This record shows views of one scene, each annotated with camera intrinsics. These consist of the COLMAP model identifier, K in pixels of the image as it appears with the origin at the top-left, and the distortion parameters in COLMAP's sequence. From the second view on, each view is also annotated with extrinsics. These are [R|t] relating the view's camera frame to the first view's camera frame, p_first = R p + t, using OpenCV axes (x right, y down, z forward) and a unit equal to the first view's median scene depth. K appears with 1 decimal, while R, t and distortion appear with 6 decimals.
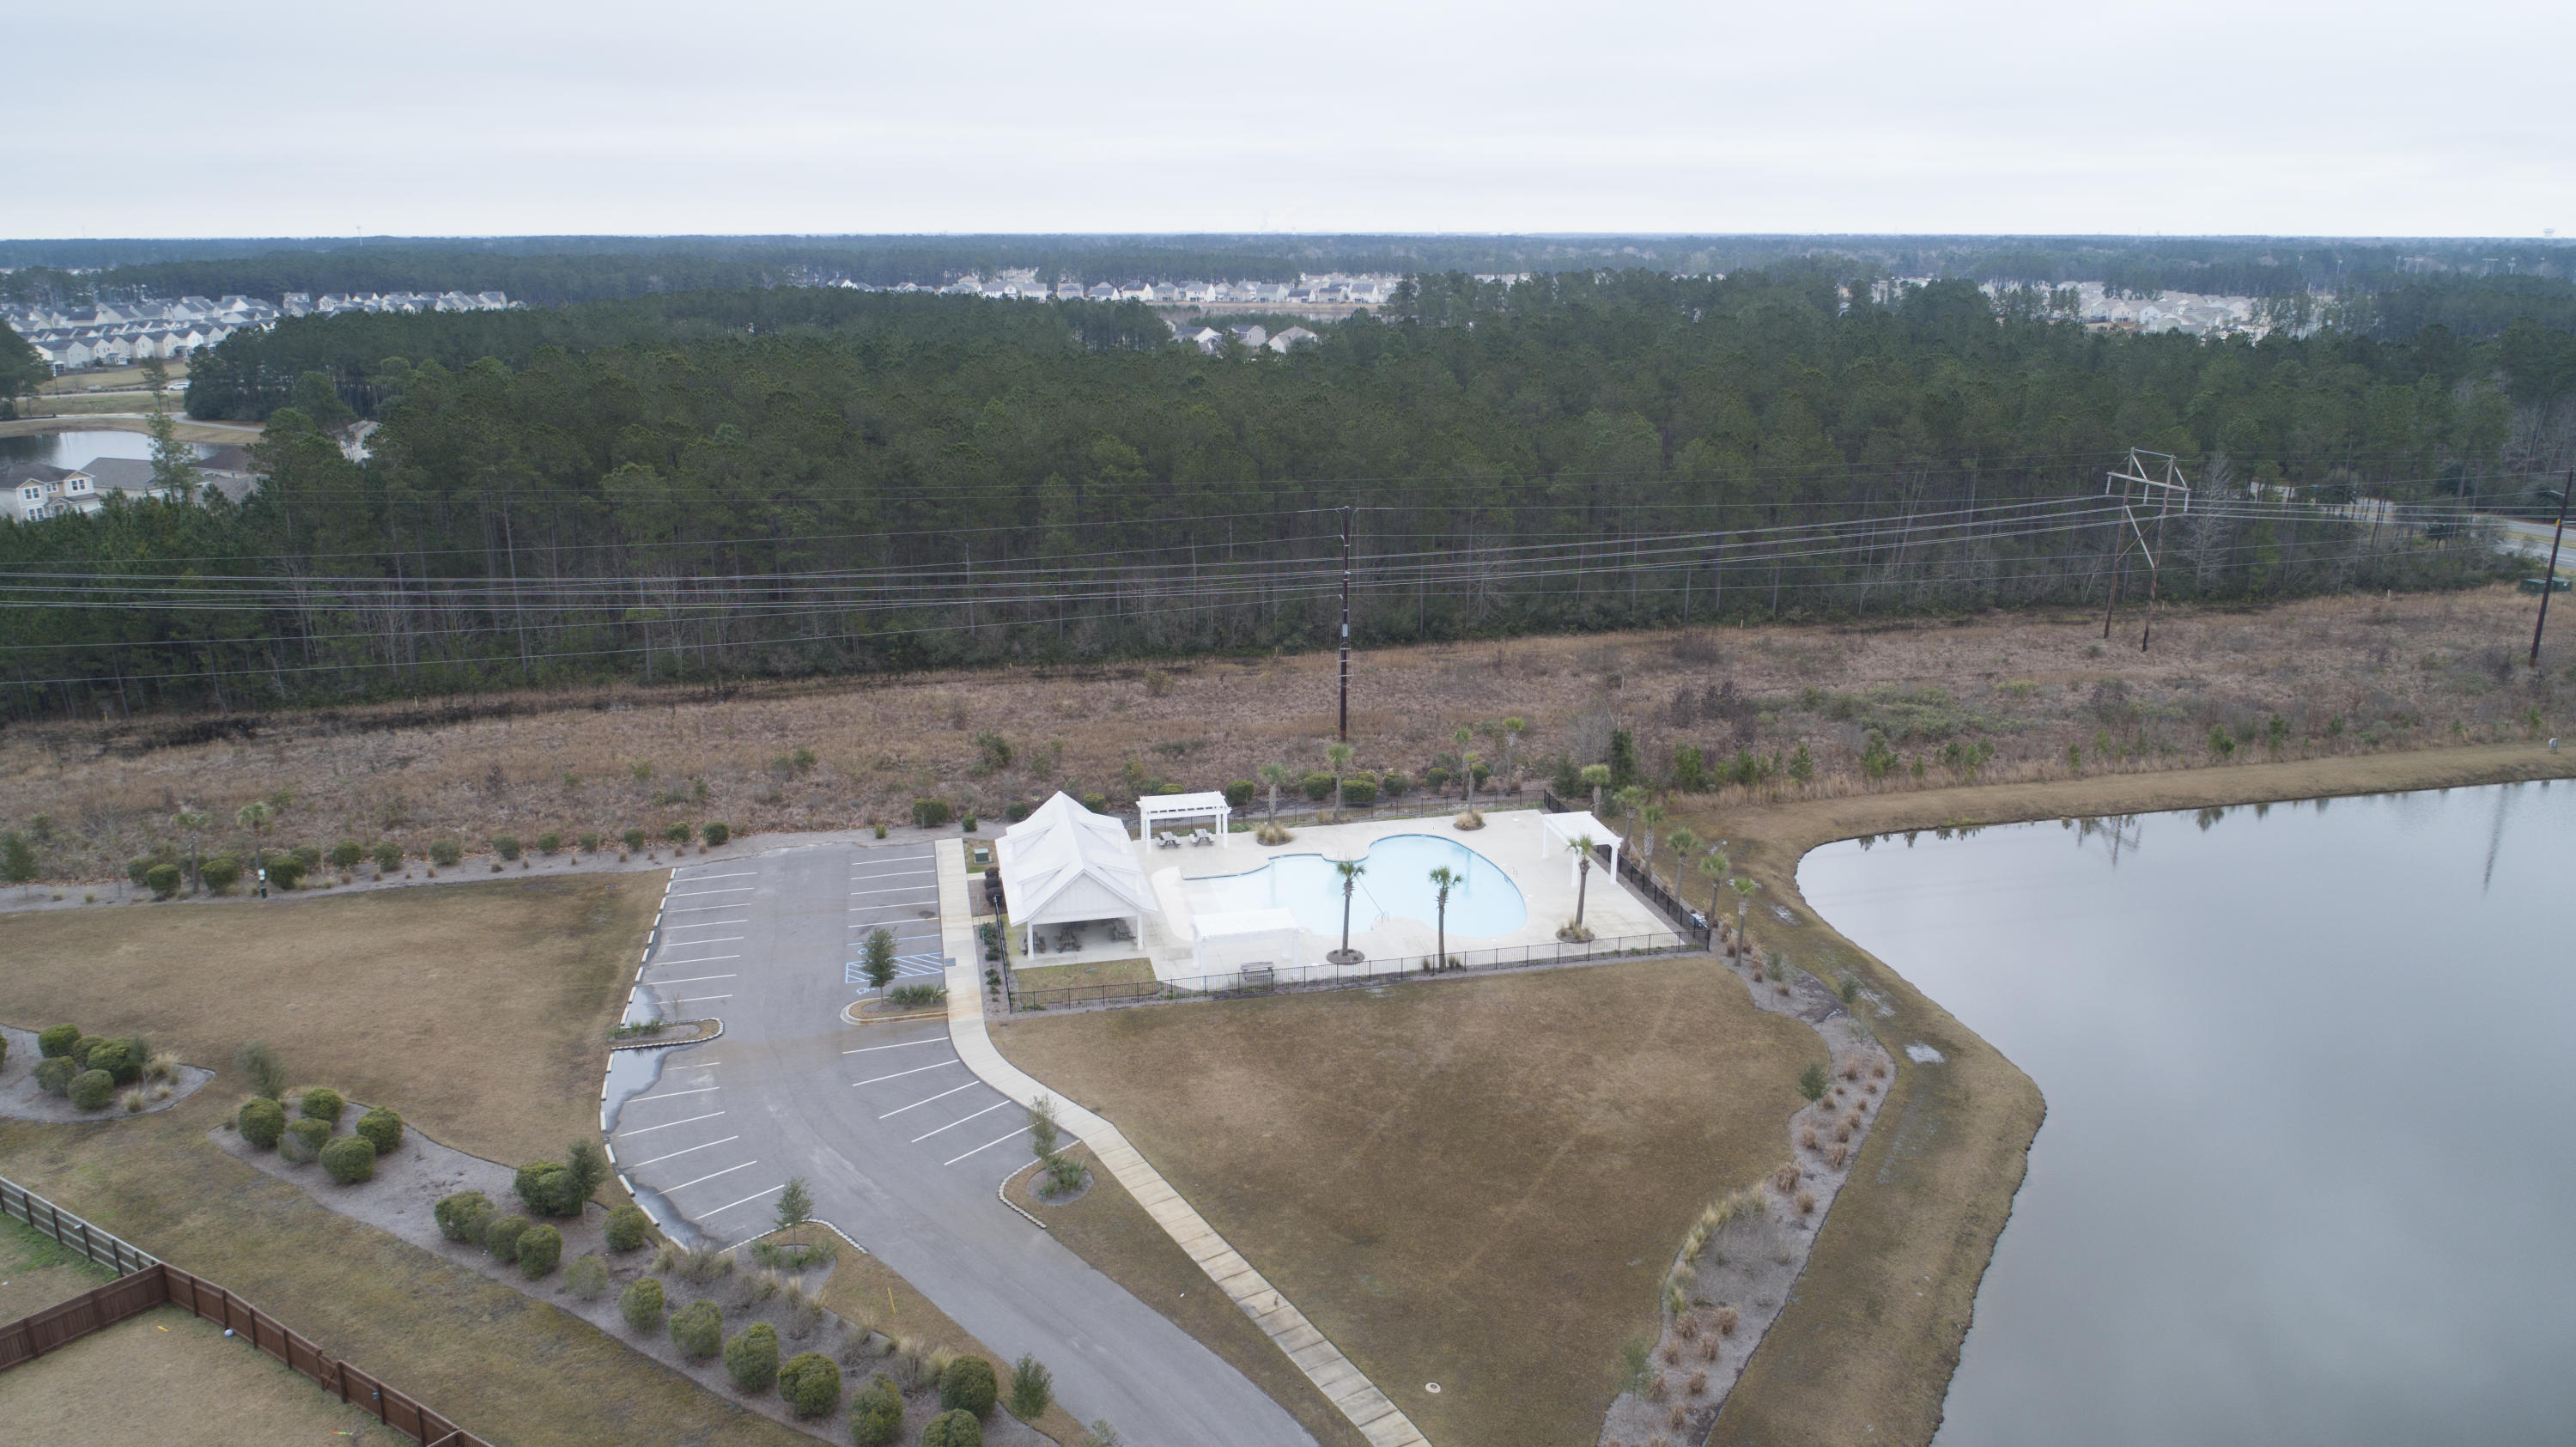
lens RADIAL K [[1726.5, 0, 1288.0], [0, 1726.5, 723.5], [0, 0, 1]] dist [0.003329, 0.004180]
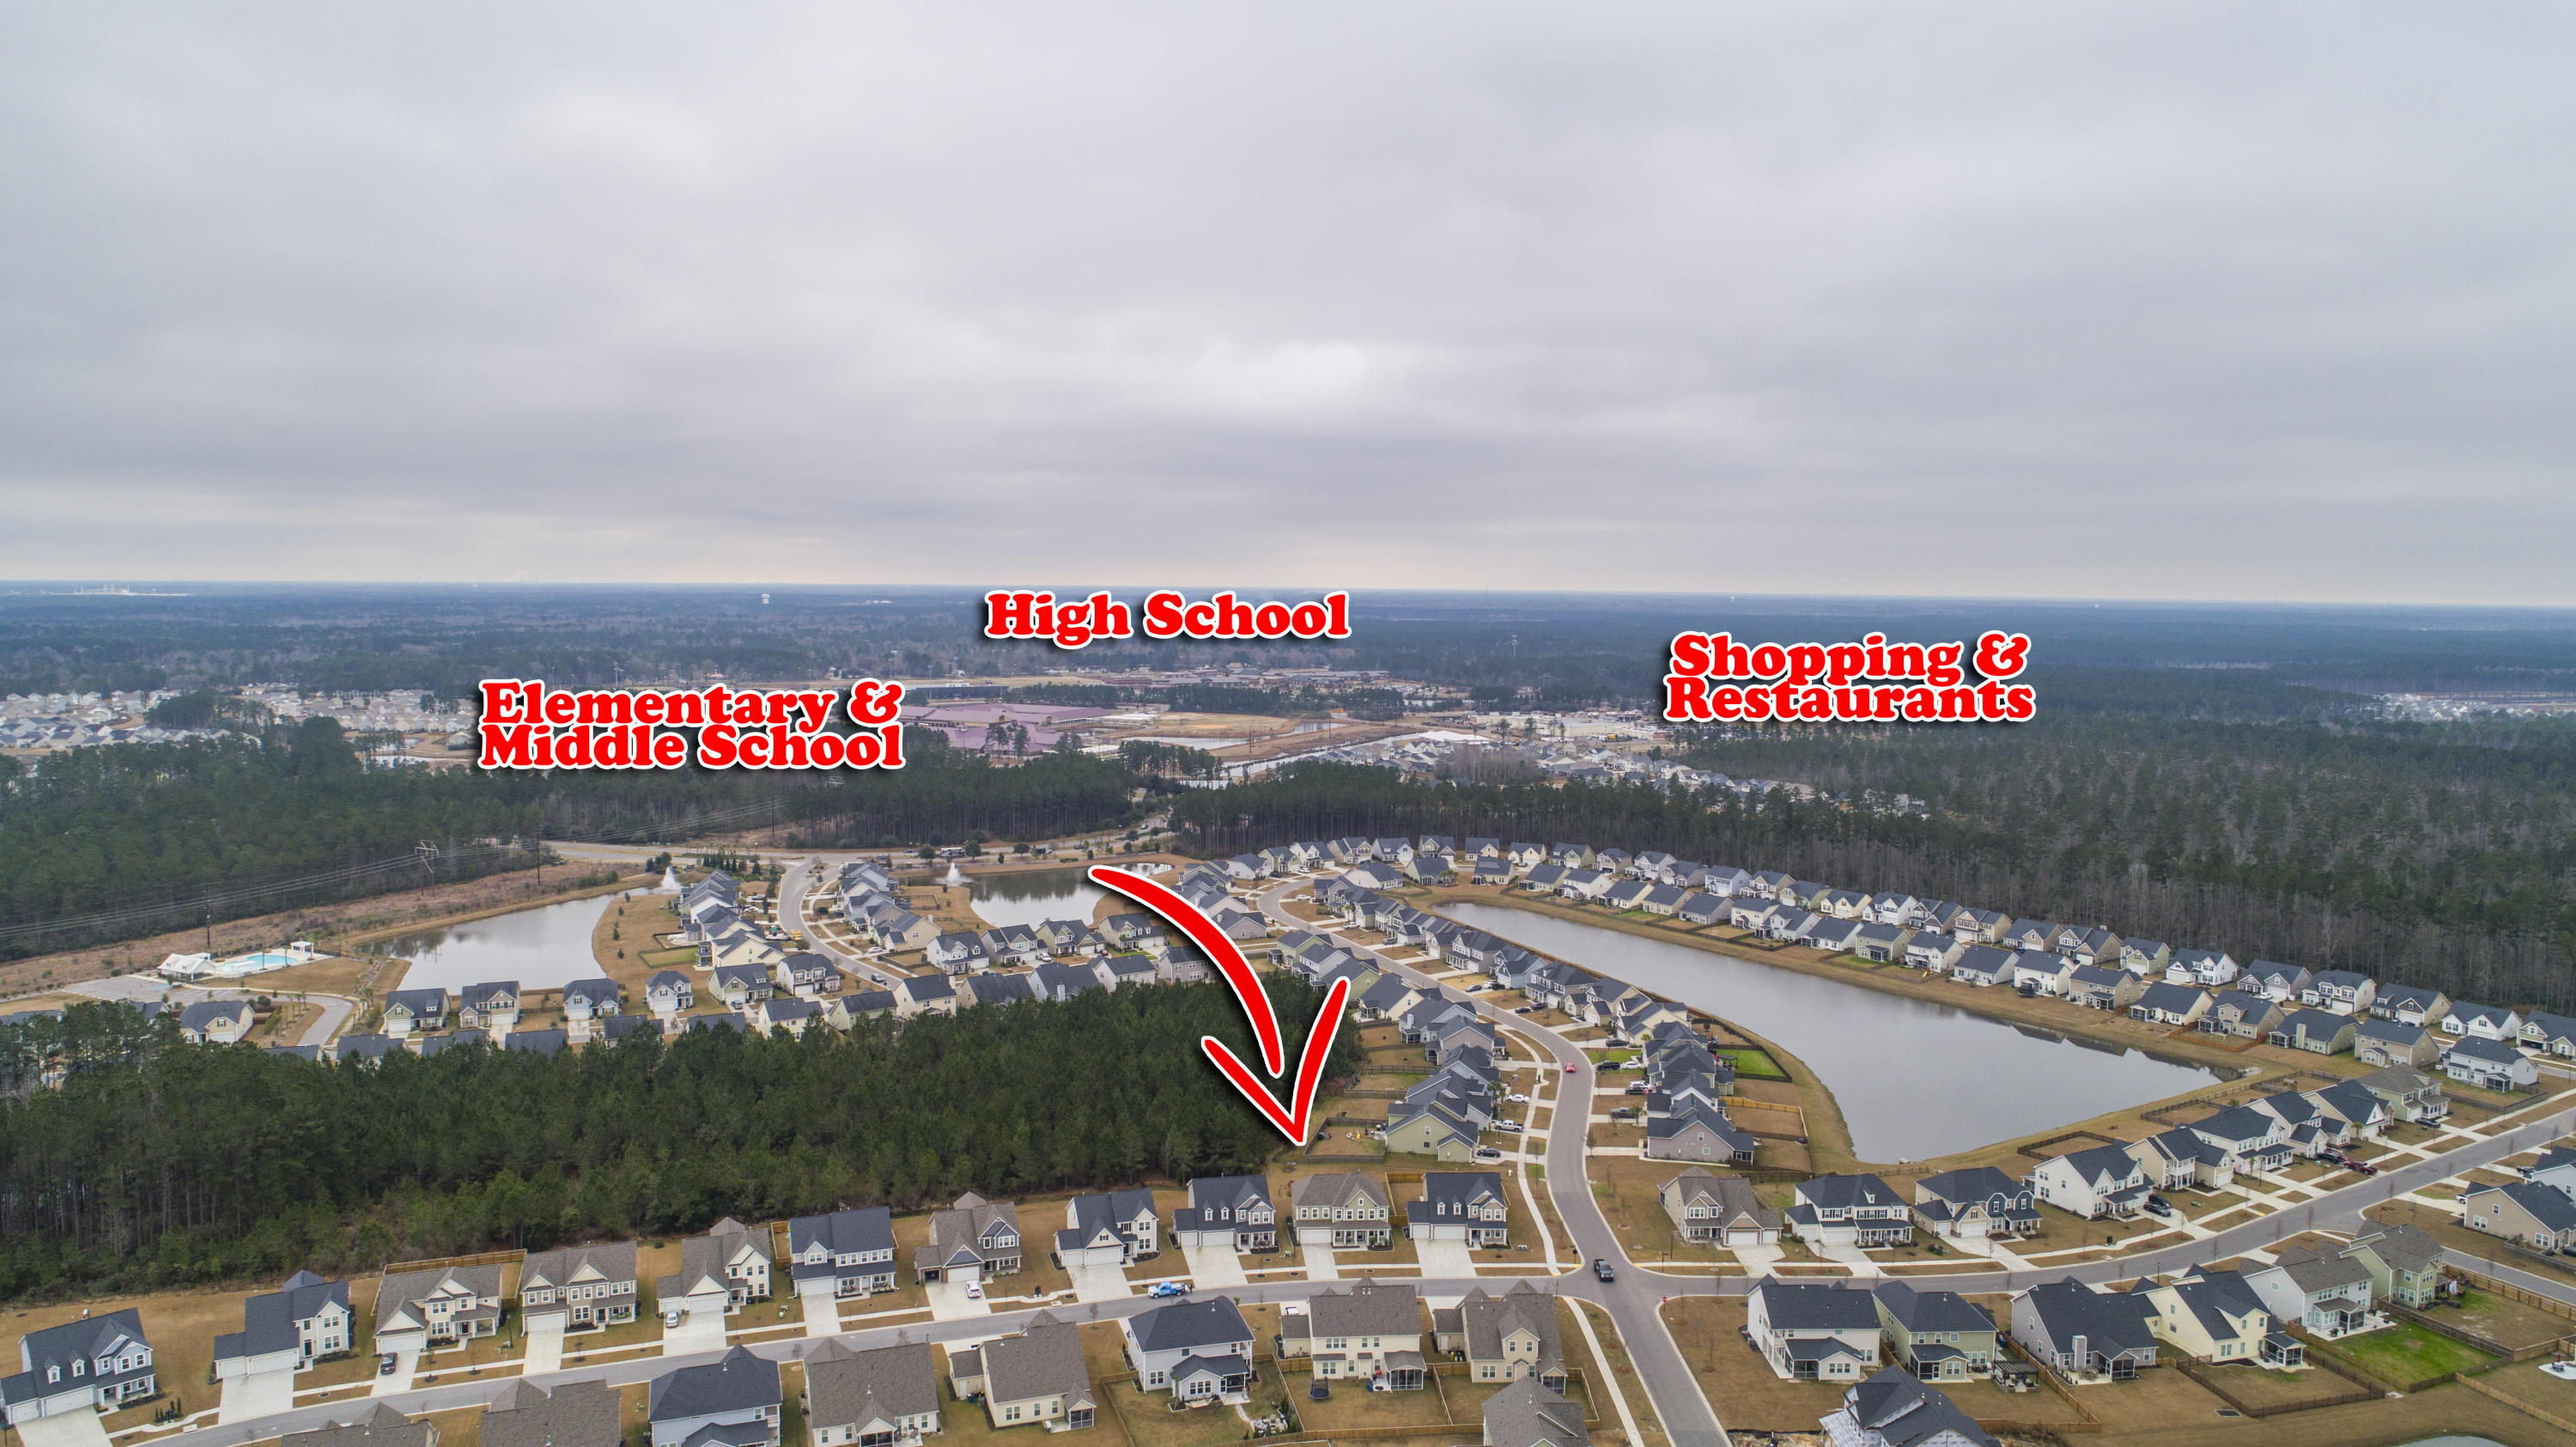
lens RADIAL K [[1726.5, 0, 1288.0], [0, 1726.5, 723.5], [0, 0, 1]] dist [0.003329, 0.004180]
pose [[0.629158, -0.062301, 0.774776, -0.996003], [0.206004, 0.974502, -0.088924, 0.255672], [-0.749481, 0.215554, 0.625951, -2.309130]]
